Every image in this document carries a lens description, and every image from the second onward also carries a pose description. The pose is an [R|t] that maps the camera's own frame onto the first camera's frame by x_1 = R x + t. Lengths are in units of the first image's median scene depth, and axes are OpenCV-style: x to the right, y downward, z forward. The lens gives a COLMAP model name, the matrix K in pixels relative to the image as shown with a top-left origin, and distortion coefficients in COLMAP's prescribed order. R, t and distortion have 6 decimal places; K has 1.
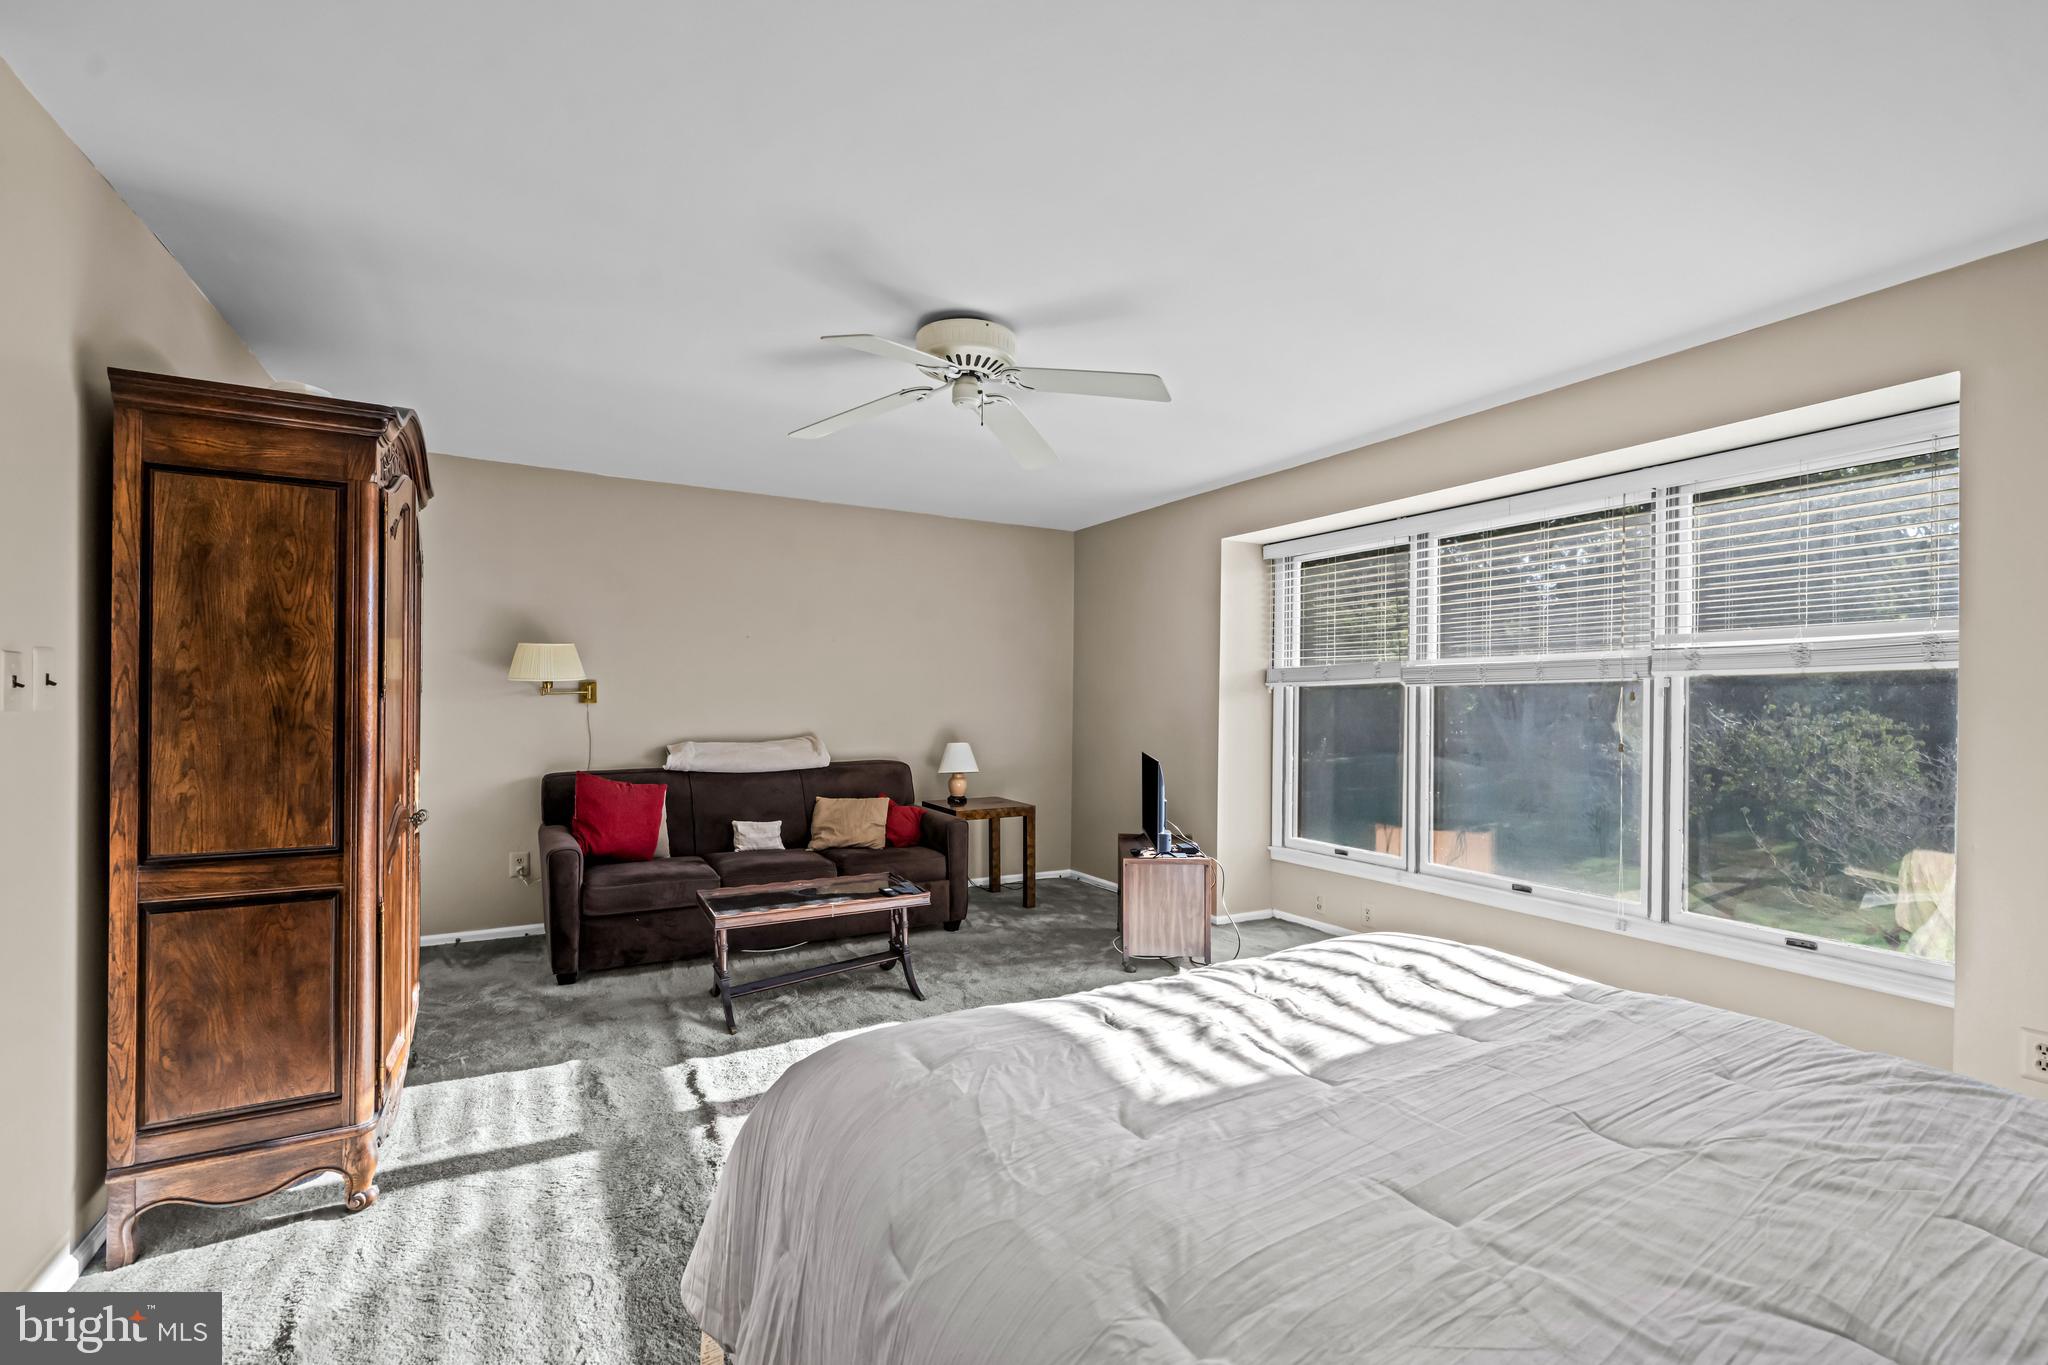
lens RADIAL K [[861.7, 0, 1028.9], [0, 861.7, 712.3], [0, 0, 1]] dist [0.000956, 0.000072]
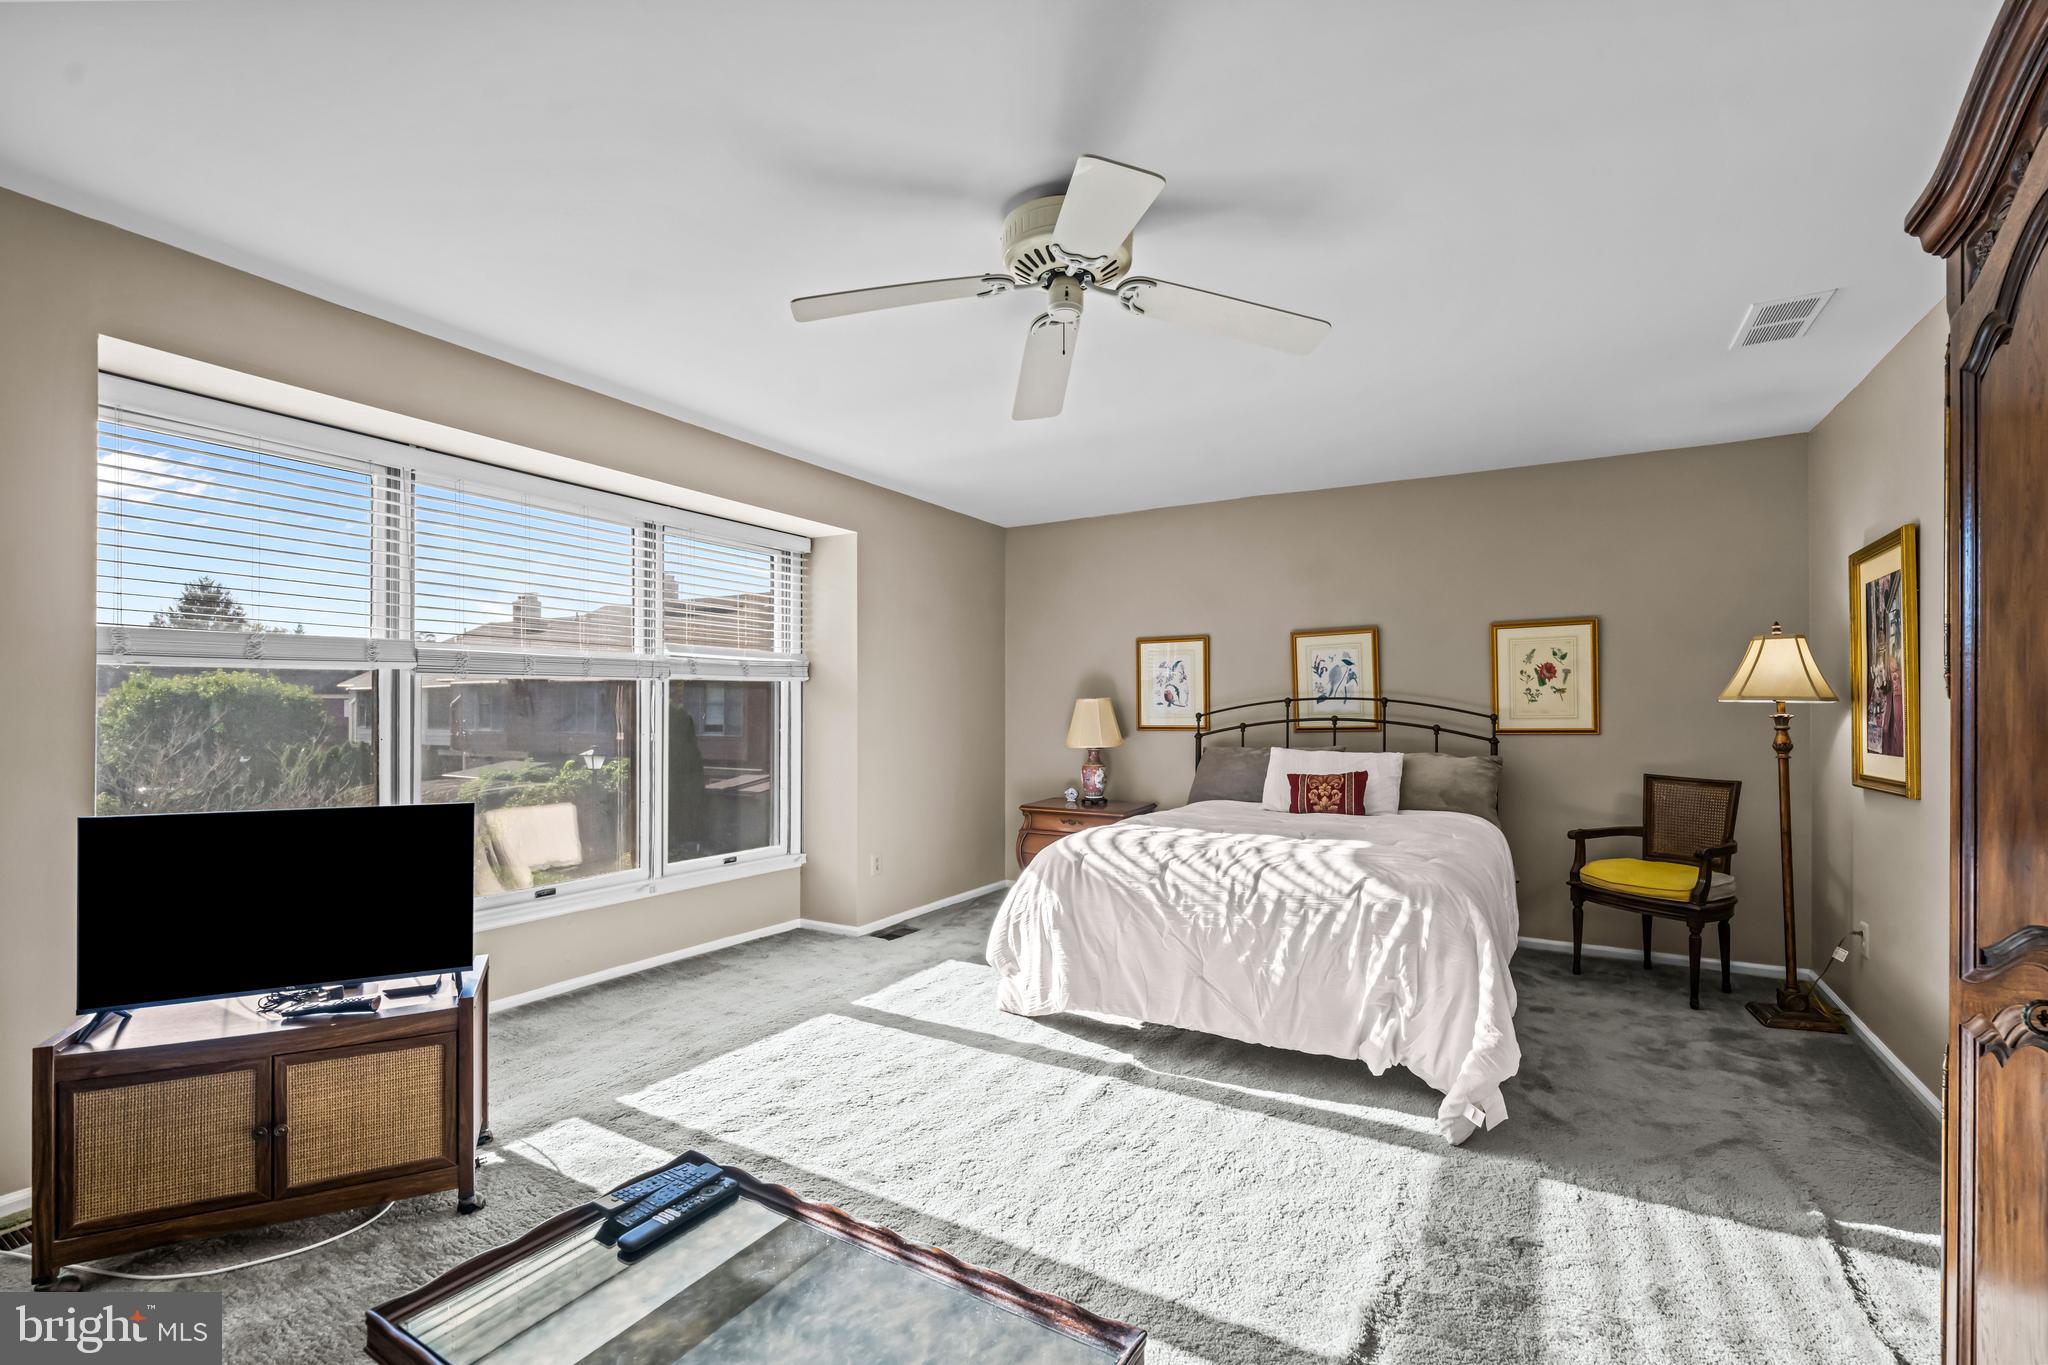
lens RADIAL K [[872.0, 0, 1028.7], [0, 872.0, 701.5], [0, 0, 1]] dist [0.037631, 0.000016]
pose [[-0.478302, -0.009771, 0.878141, -0.657853], [-0.001431, 0.999945, 0.010347, -0.023735], [-0.878194, 0.003692, -0.478290, 1.201108]]
